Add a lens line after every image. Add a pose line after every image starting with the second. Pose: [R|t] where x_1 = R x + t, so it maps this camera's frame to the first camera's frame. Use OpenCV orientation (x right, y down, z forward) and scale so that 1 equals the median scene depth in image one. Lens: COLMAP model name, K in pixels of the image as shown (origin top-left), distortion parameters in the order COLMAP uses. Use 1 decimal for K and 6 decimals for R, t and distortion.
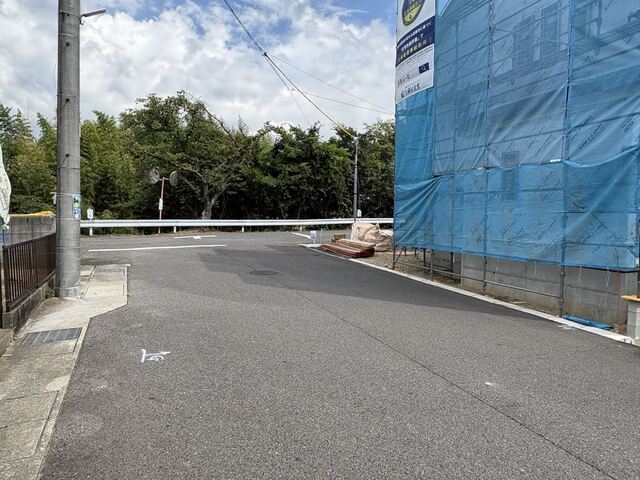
lens RADIAL K [[398.3, 0, 319.1], [0, 398.3, 242.5], [0, 0, 1]] dist [0.000571, 0.001924]
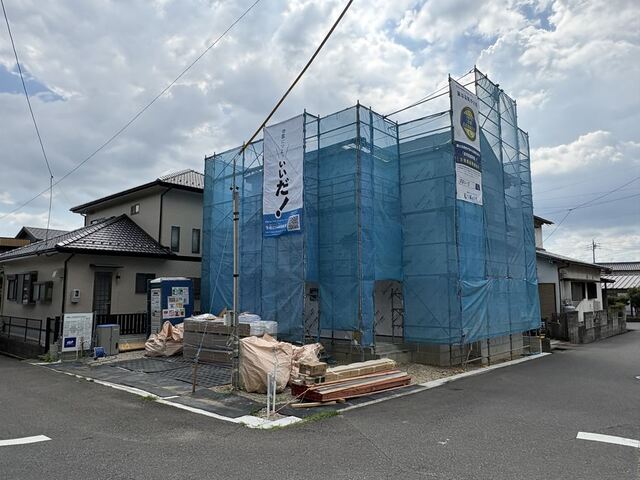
lens RADIAL K [[451.8, 0, 316.2], [0, 451.8, 241.8], [0, 0, 1]] dist [-0.001458, 0.002257]
pose [[-0.417573, 0.099470, 0.903183, -0.740090], [0.072669, 0.994462, -0.075925, -0.203051], [-0.905733, 0.033929, -0.422488, 2.008933]]
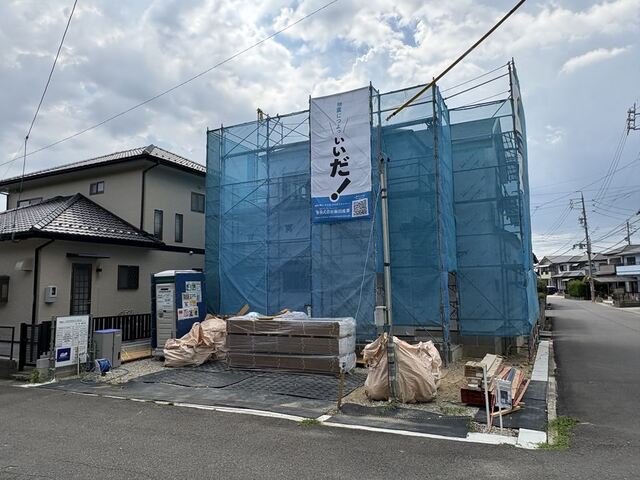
lens RADIAL K [[451.8, 0, 316.2], [0, 451.8, 241.8], [0, 0, 1]] dist [-0.001458, 0.002257]
pose [[-0.643412, 0.083114, 0.760995, -0.351522], [0.074144, 0.996181, -0.046113, -0.227526], [-0.761921, 0.026753, -0.647117, 2.347564]]
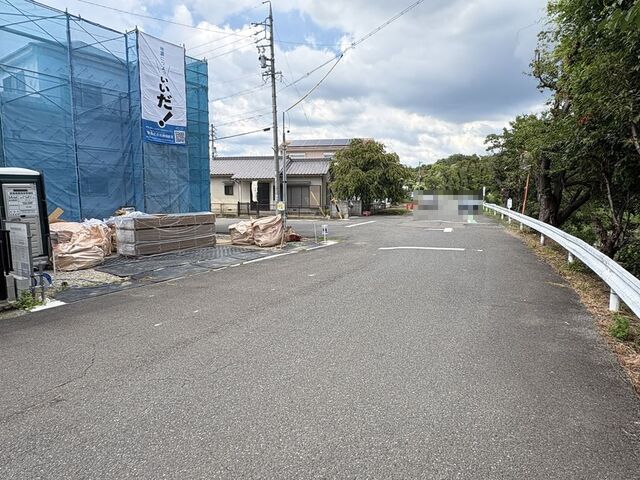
lens RADIAL K [[381.3, 0, 322.7], [0, 381.3, 241.5], [0, 0, 1]] dist [-0.001676, 0.000980]
pose [[-0.829829, 0.062754, -0.554478, 0.800793], [-0.050332, 0.981189, 0.186374, -0.269410], [0.555743, 0.182567, -0.811060, 2.995277]]
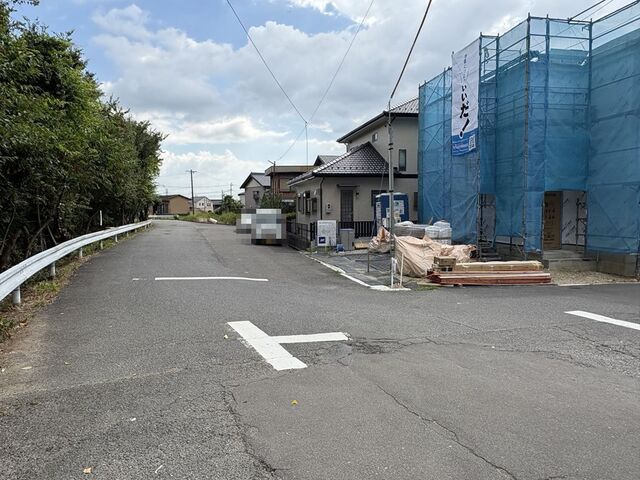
lens RADIAL K [[451.8, 0, 316.2], [0, 451.8, 241.8], [0, 0, 1]] dist [-0.001458, 0.002257]
pose [[0.198630, -0.077618, 0.976996, -1.098500], [0.088501, 0.994207, 0.060993, -0.172866], [-0.976071, 0.074351, 0.204349, 1.735505]]
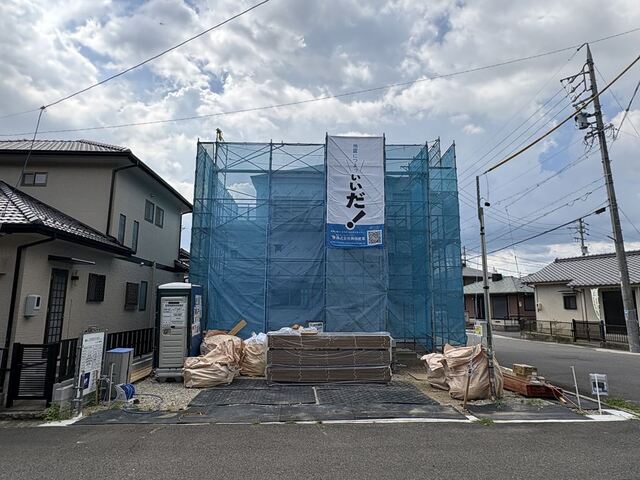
lens RADIAL K [[398.3, 0, 319.1], [0, 398.3, 242.5], [0, 0, 1]] dist [0.000571, 0.001924]
pose [[-0.928153, 0.047861, 0.369110, 0.157113], [0.018973, 0.996493, -0.081503, -0.249049], [-0.371716, -0.068644, -0.925805, 2.675883]]
